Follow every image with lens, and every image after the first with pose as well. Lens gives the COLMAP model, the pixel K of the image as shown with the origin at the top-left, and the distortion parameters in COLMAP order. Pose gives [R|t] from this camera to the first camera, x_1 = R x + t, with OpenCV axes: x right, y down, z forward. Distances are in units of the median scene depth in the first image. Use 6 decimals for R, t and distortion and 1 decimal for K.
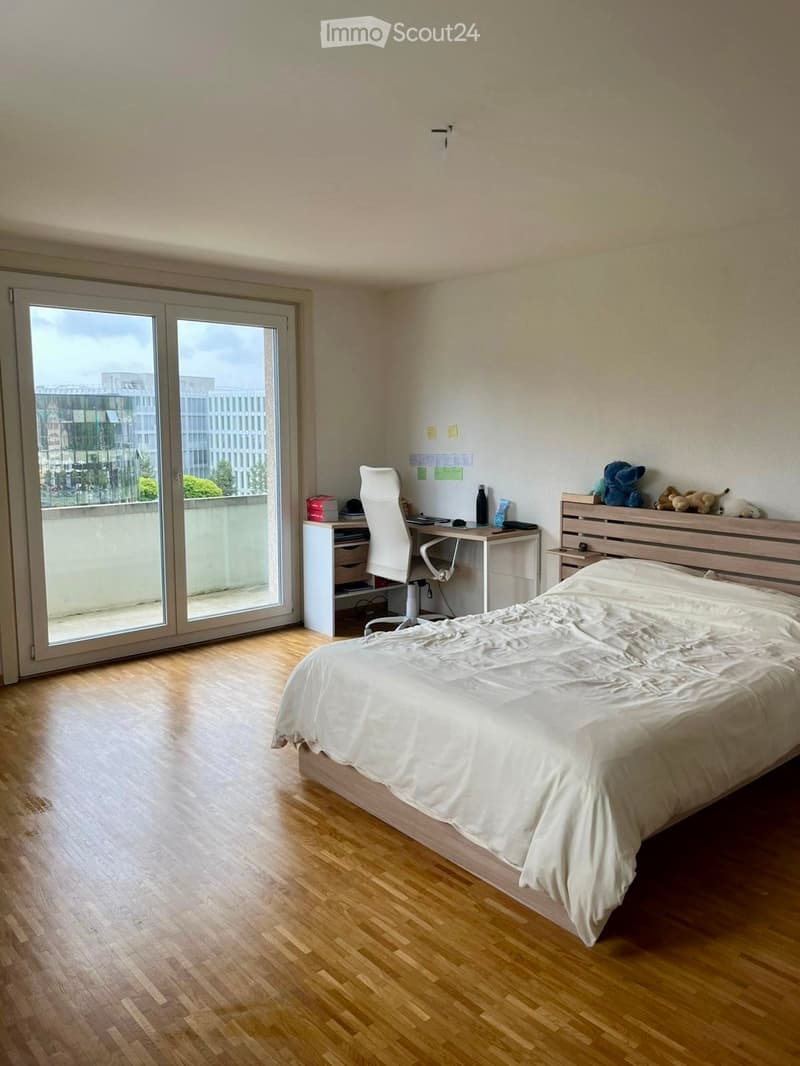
lens RADIAL K [[815.8, 0, 402.1], [0, 815.8, 531.2], [0, 0, 1]] dist [0.030034, -0.016130]
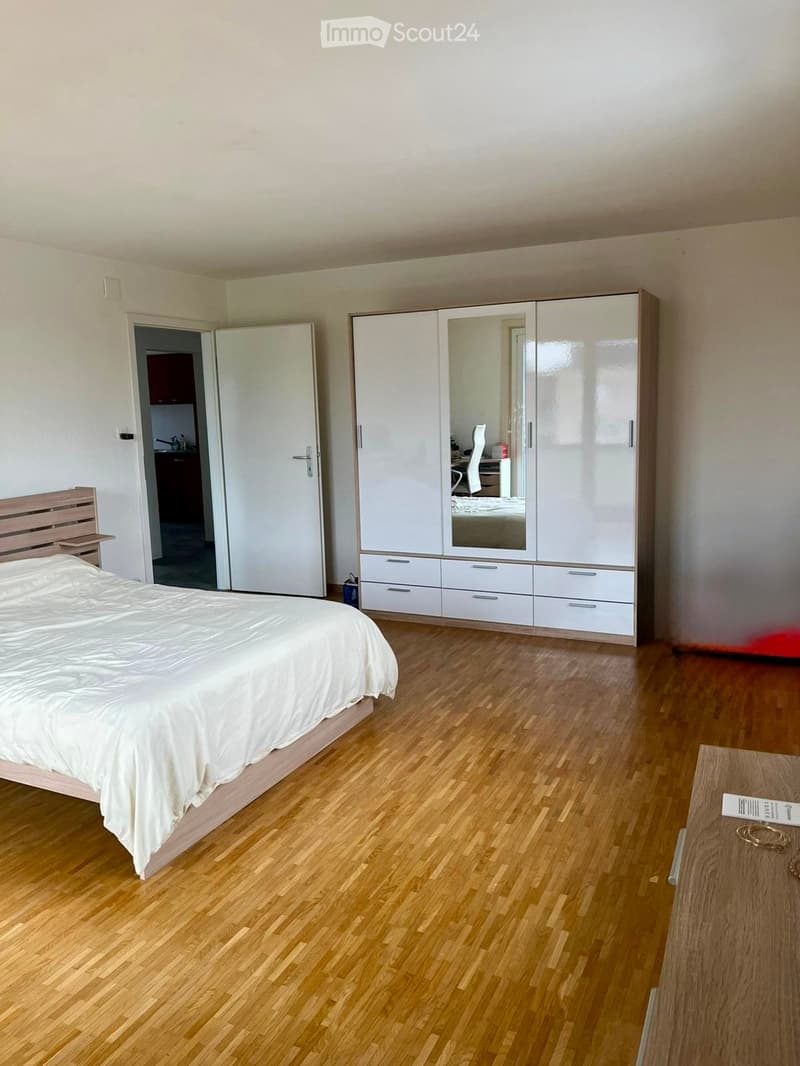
lens RADIAL K [[815.8, 0, 400.4], [0, 815.8, 532.0], [0, 0, 1]] dist [0.030034, -0.016130]
pose [[-0.391199, -0.134609, 0.910409, -1.127571], [0.154845, 0.965515, 0.209293, -0.176258], [-0.907186, 0.222847, -0.356865, 1.297453]]
